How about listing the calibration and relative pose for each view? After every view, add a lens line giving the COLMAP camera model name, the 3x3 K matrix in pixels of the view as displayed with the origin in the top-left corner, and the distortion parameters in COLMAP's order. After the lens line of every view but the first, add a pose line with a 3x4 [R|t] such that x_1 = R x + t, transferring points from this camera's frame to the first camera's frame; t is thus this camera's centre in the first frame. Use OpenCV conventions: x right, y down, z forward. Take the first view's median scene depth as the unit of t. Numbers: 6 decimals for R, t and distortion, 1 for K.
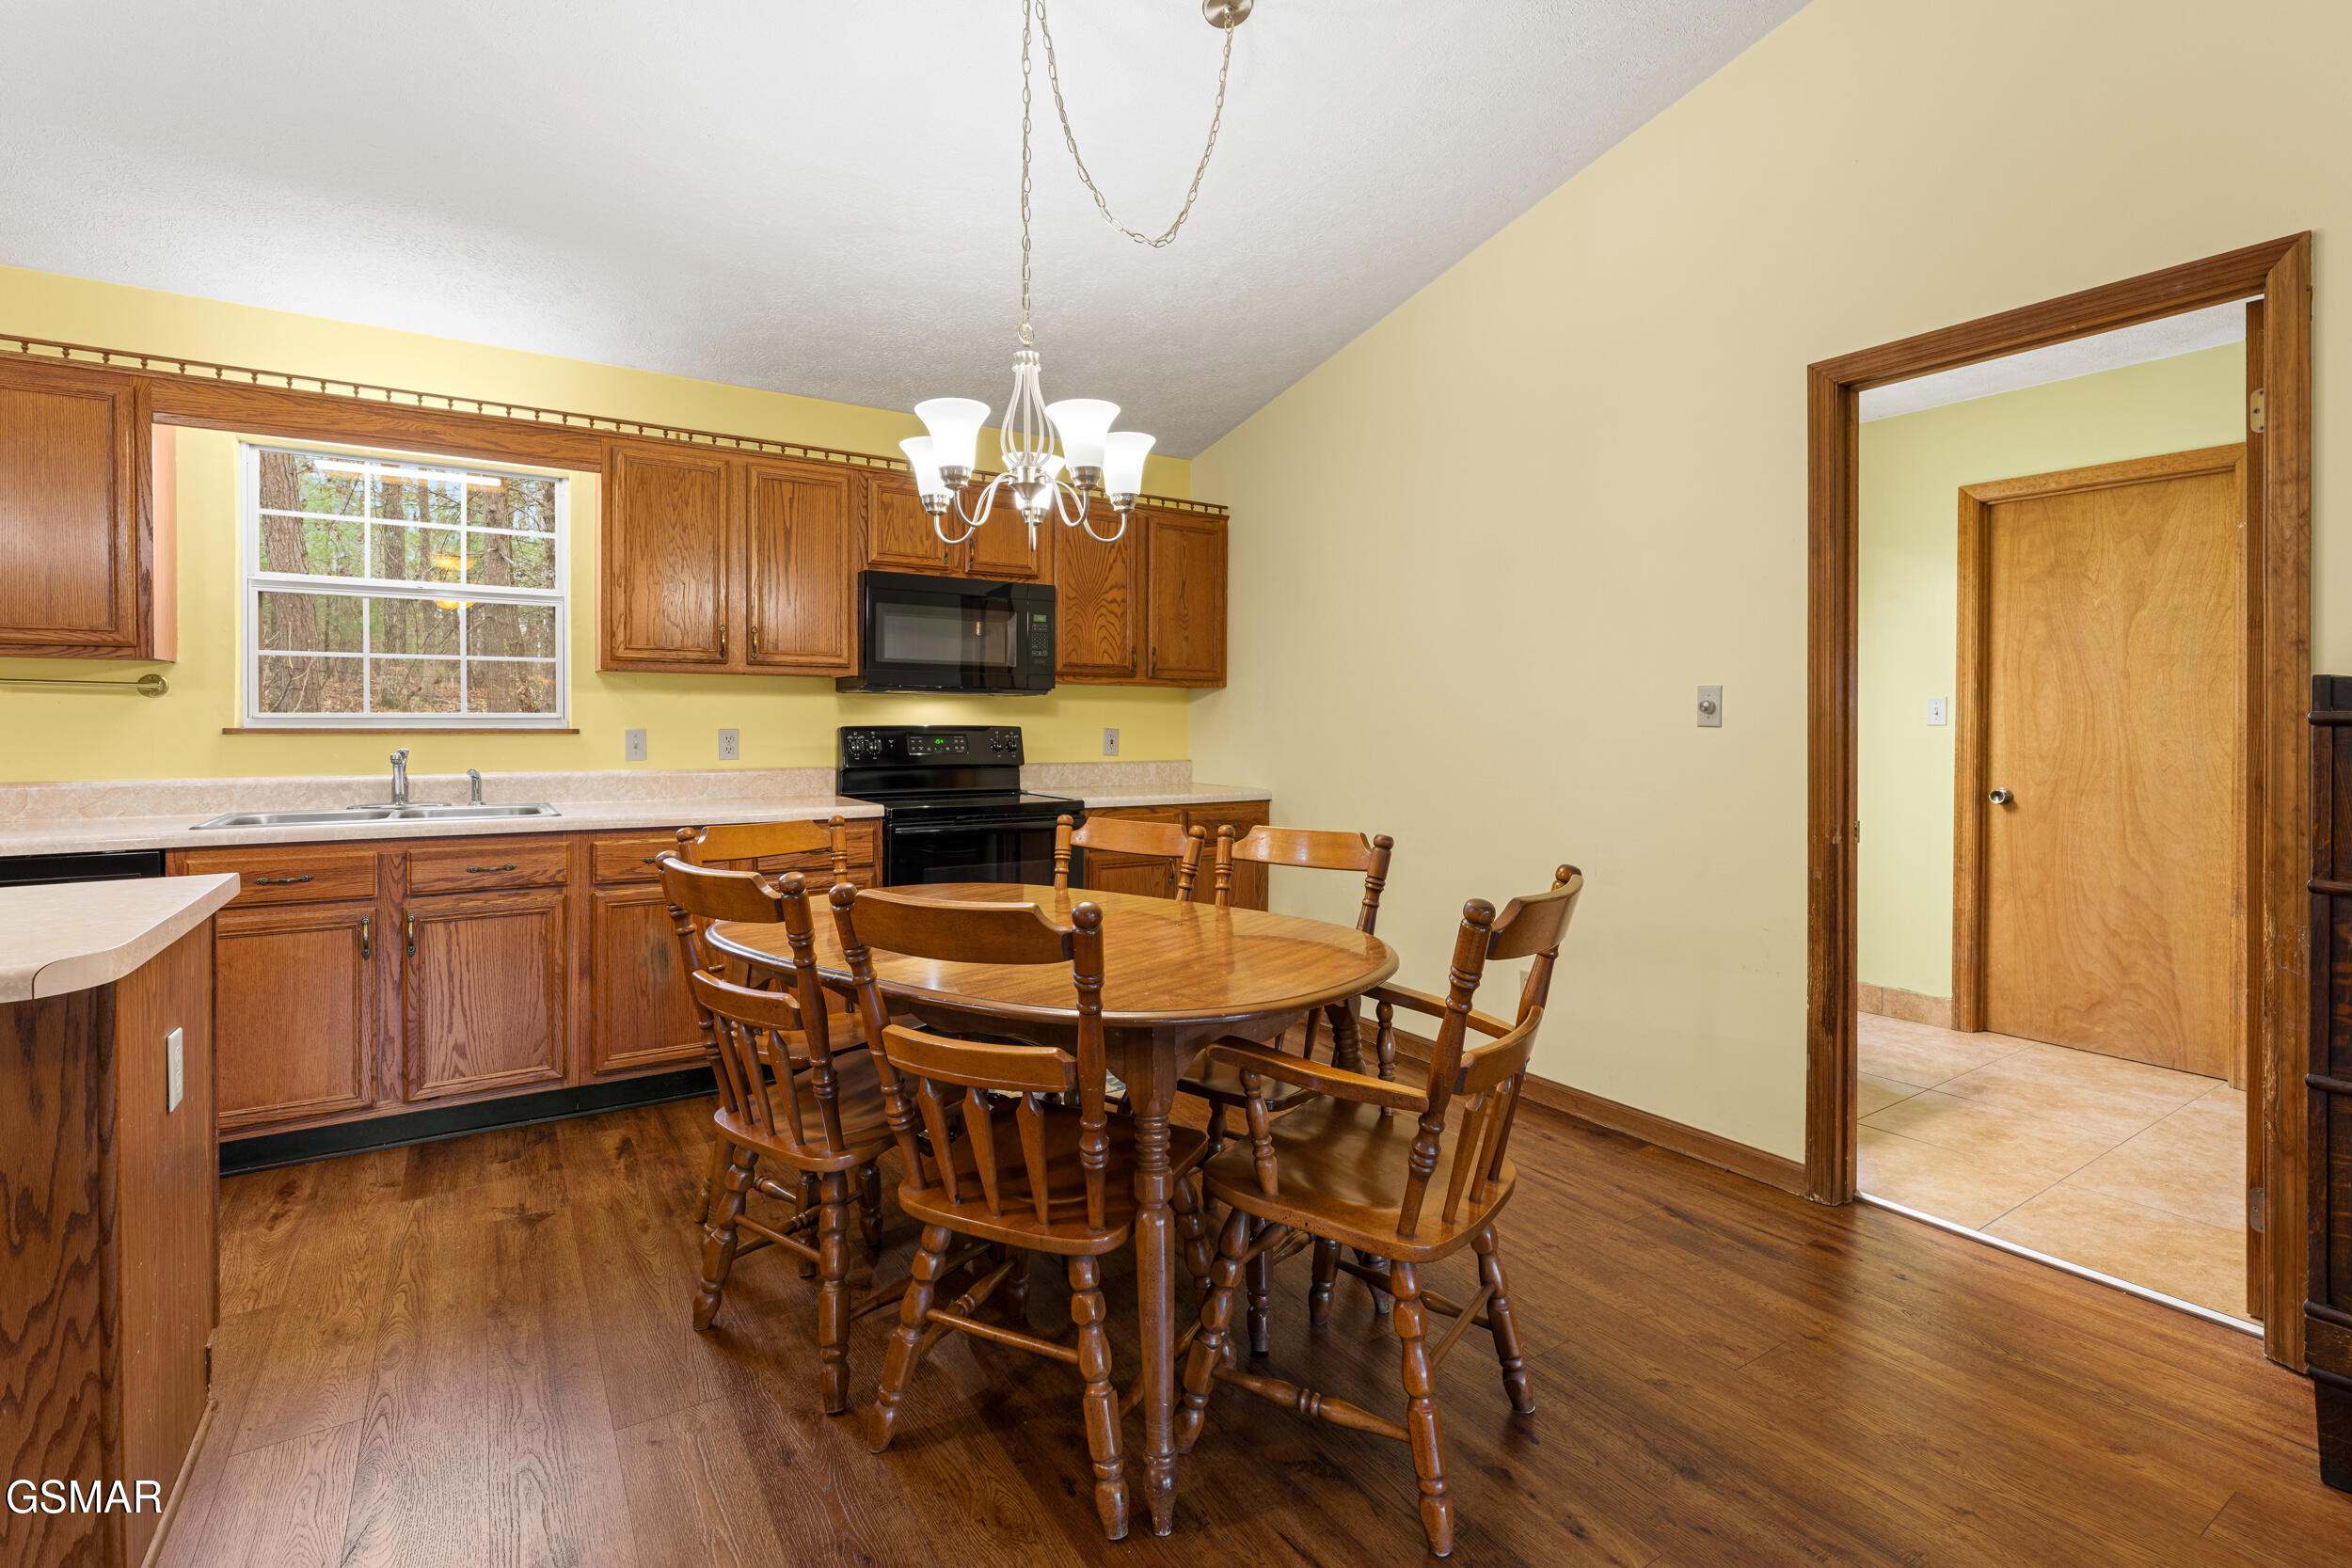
lens RADIAL K [[1079.8, 0, 1171.9], [0, 1079.8, 730.0], [0, 0, 1]] dist [-0.000249, 0.000098]
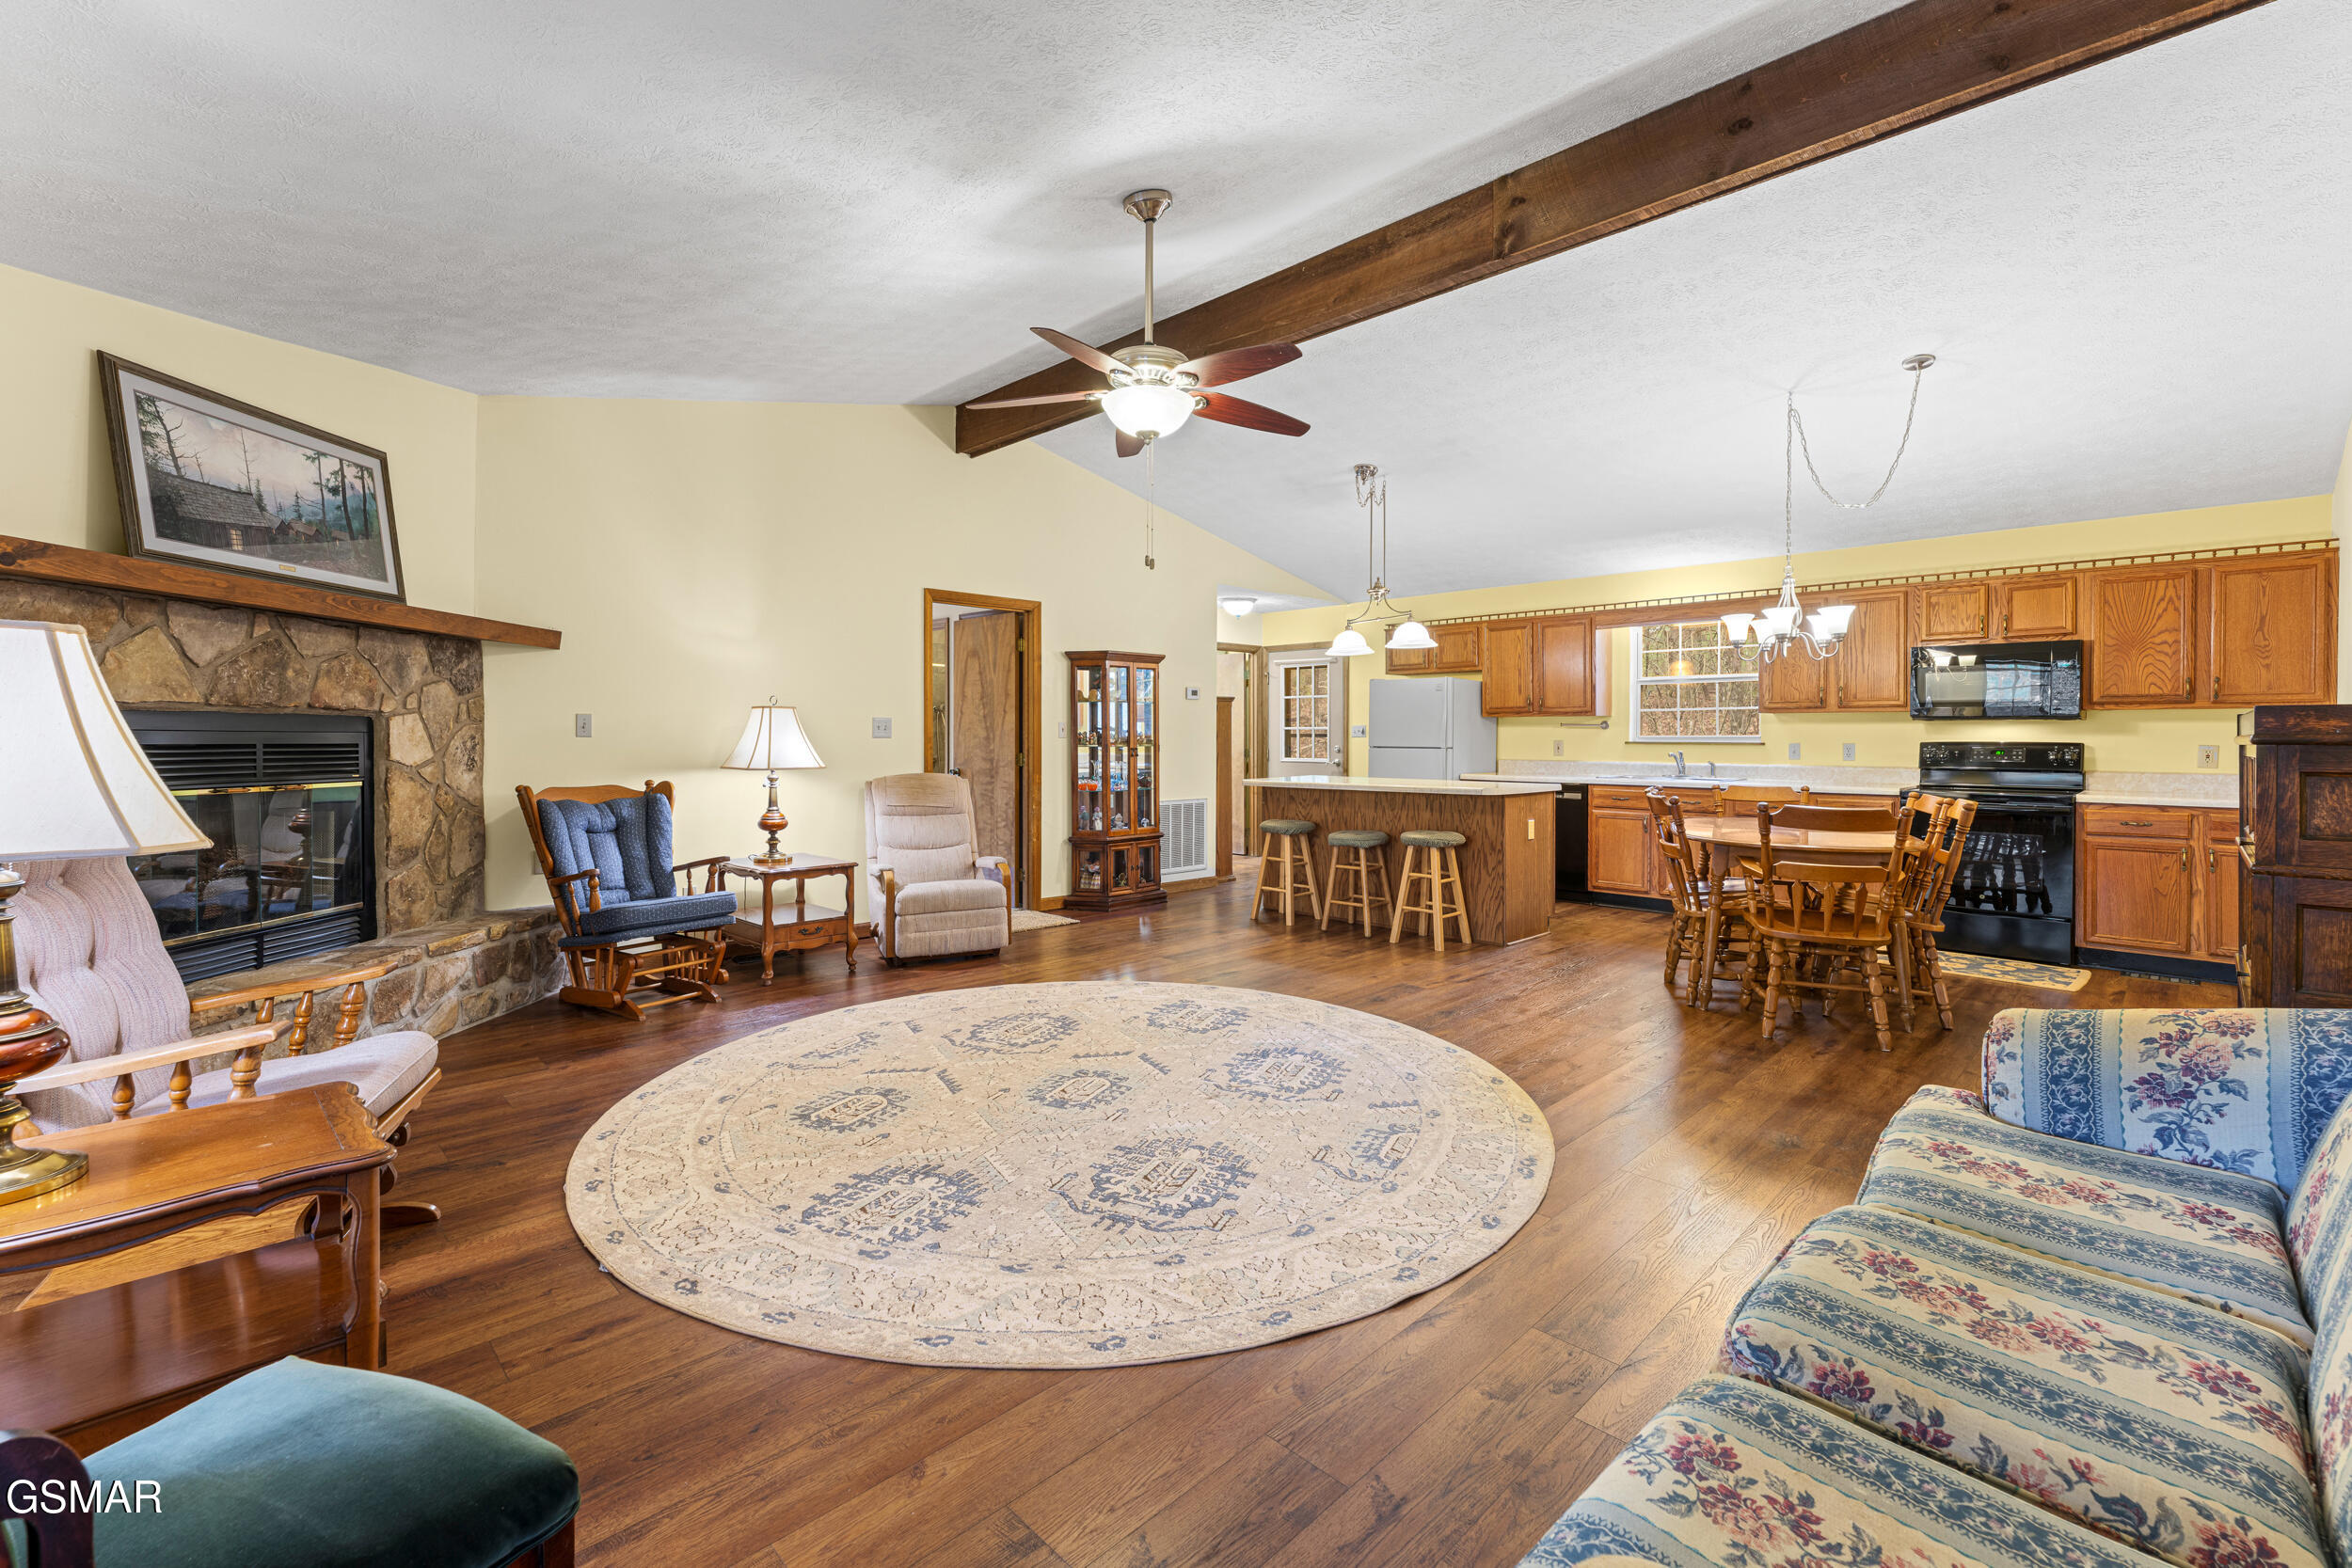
lens RADIAL K [[988.2, 0, 1179.6], [0, 988.2, 738.2], [0, 0, 1]] dist [0.001205, 0.000300]
pose [[0.199749, 0.000887, -0.979847, 1.360913], [-0.005852, 0.999983, -0.000288, -0.002887], [0.979830, 0.005791, 0.199751, -0.557983]]
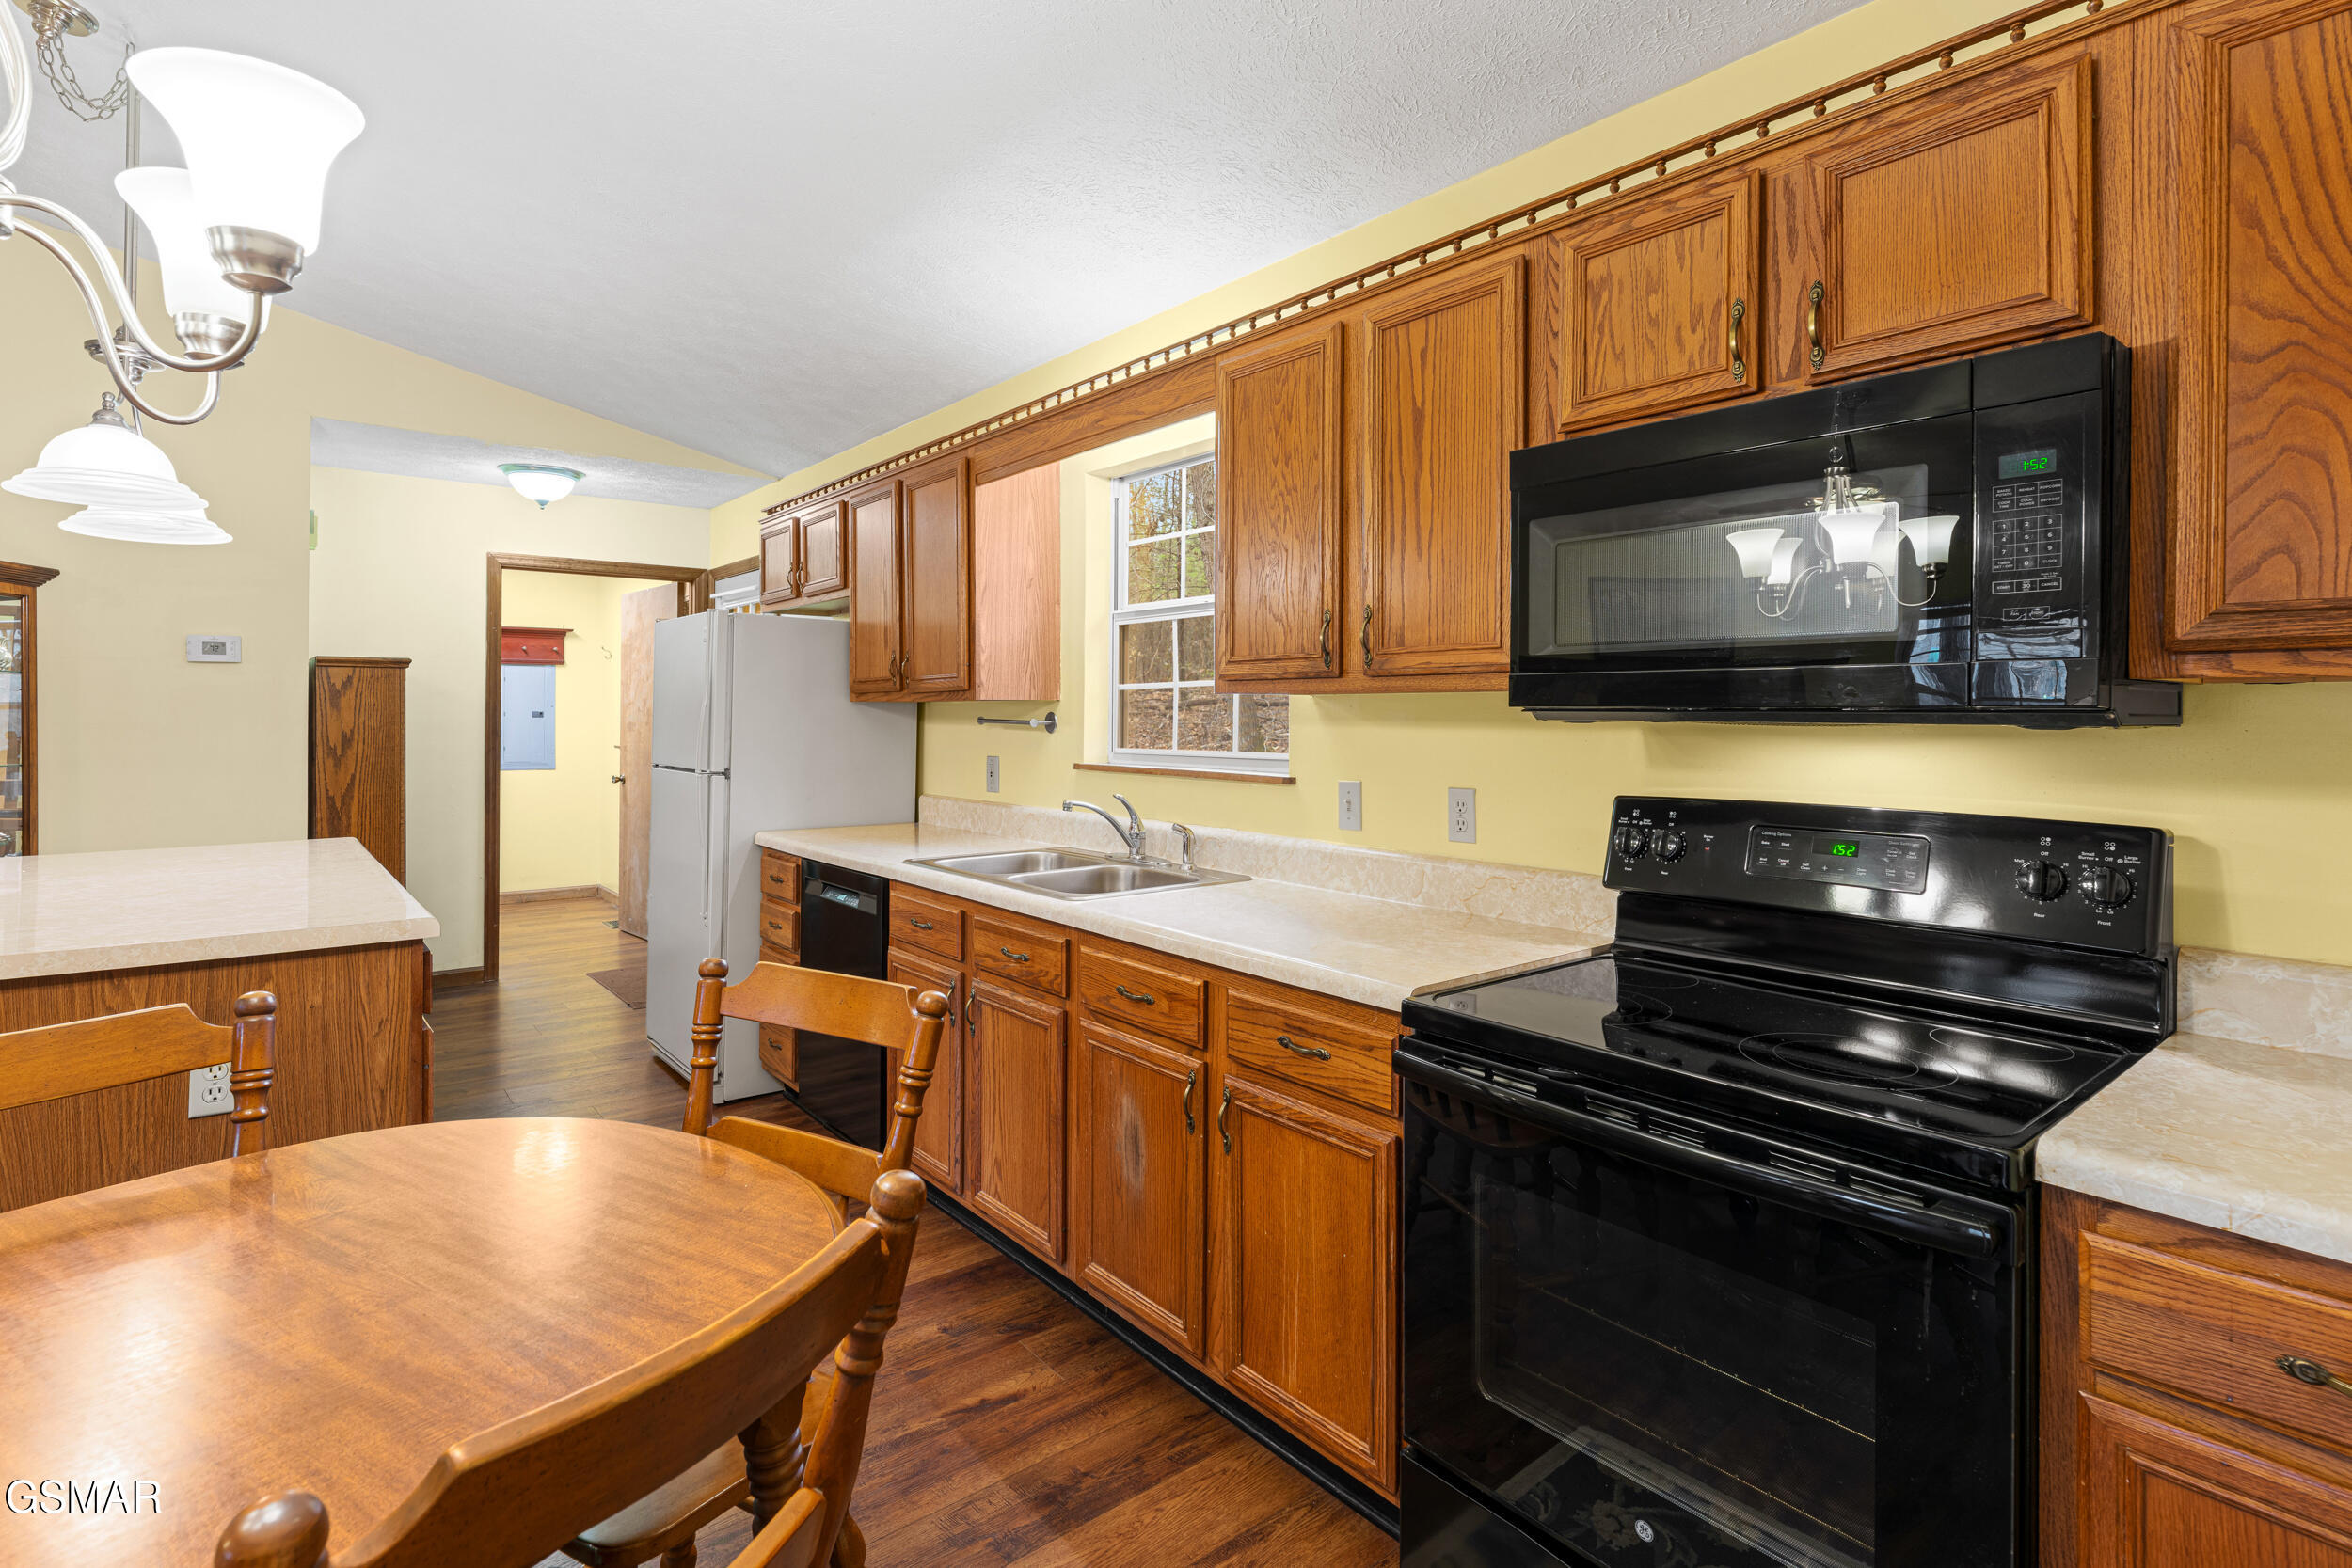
lens RADIAL K [[1125.0, 0, 1178.3], [0, 1125.0, 719.5], [0, 0, 1]] dist [-0.002780, -0.000786]
pose [[0.115308, -0.000571, -0.993330, 0.227347], [-0.010087, 0.999948, -0.001746, -0.049038], [0.993279, 0.010221, 0.115297, 1.121924]]
